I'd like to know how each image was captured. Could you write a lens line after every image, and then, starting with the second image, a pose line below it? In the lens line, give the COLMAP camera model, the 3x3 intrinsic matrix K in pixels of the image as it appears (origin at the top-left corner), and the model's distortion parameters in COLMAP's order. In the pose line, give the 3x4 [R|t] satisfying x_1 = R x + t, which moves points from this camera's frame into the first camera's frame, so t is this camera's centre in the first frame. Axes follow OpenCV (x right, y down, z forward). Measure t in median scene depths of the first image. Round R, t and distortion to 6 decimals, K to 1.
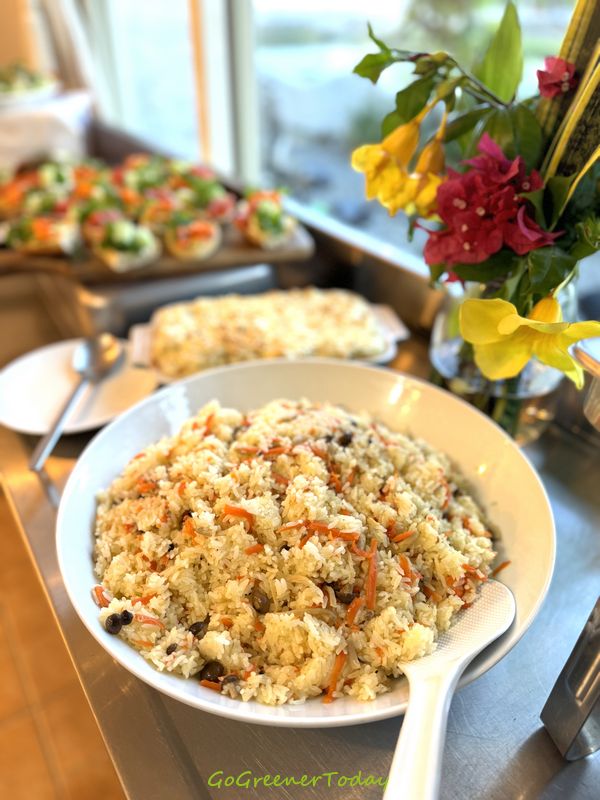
lens RADIAL K [[581.4, 0, 302.6], [0, 581.4, 392.4], [0, 0, 1]] dist [0.003772, -0.003654]
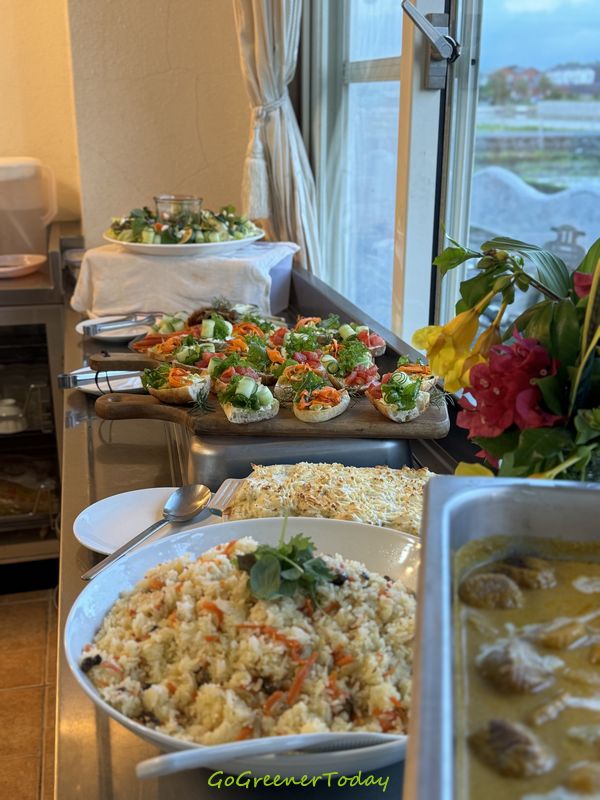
lens RADIAL K [[856.1, 0, 300.8], [0, 856.1, 382.0], [0, 0, 1]] dist [0.079946, 0.000000]
pose [[0.939926, 0.100003, -0.326403, 0.547748], [-0.195022, 0.942048, -0.272970, 0.205103], [0.280189, 0.320227, 0.904958, -0.631044]]
